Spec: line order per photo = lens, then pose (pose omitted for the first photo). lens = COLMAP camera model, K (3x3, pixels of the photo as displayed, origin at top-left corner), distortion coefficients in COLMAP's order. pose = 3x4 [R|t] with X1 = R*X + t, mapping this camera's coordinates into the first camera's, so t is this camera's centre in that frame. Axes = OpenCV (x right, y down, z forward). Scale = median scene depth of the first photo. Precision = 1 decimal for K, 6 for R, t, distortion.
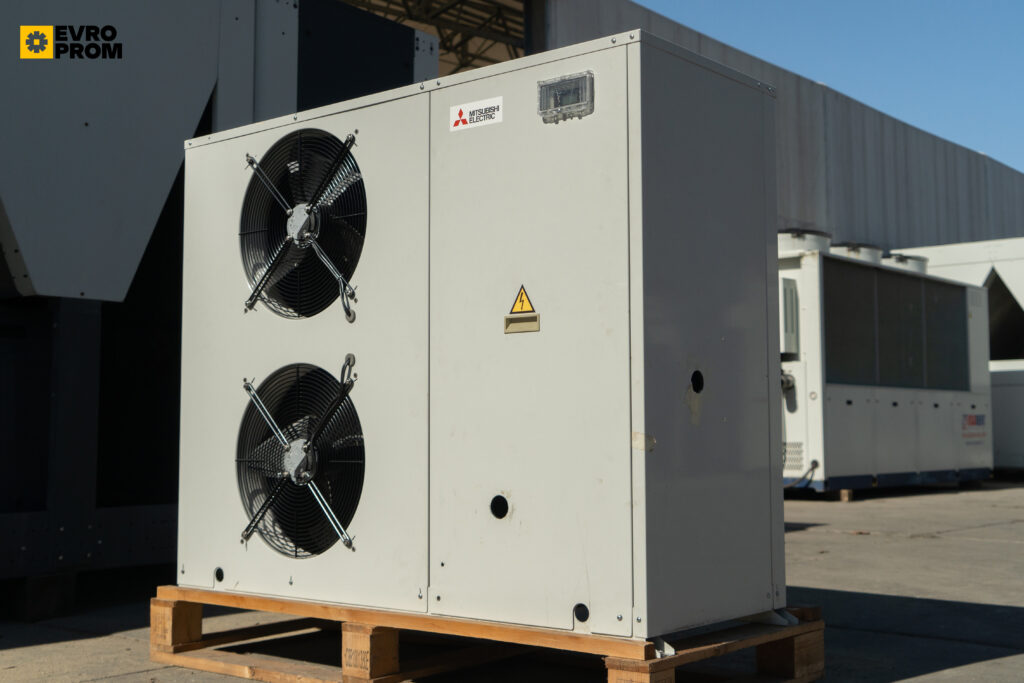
lens RADIAL K [[1265.1, 0, 512.6], [0, 1265.1, 339.5], [0, 0, 1]] dist [-0.015288, 0.000000]
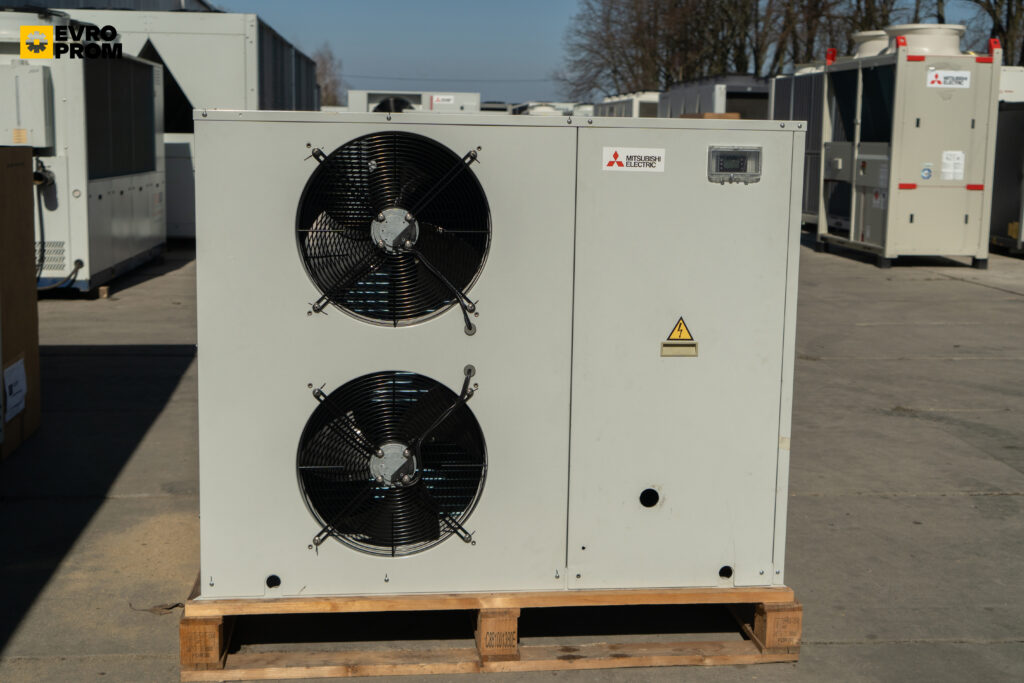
lens RADIAL K [[1299.9, 0, 511.0], [0, 1299.9, 343.4], [0, 0, 1]] dist [-0.013731, 0.000000]
pose [[0.702522, -0.090126, 0.705932, -0.839425], [-0.070844, 0.978165, 0.195383, -0.213036], [-0.708127, -0.187272, 0.680798, 0.239630]]
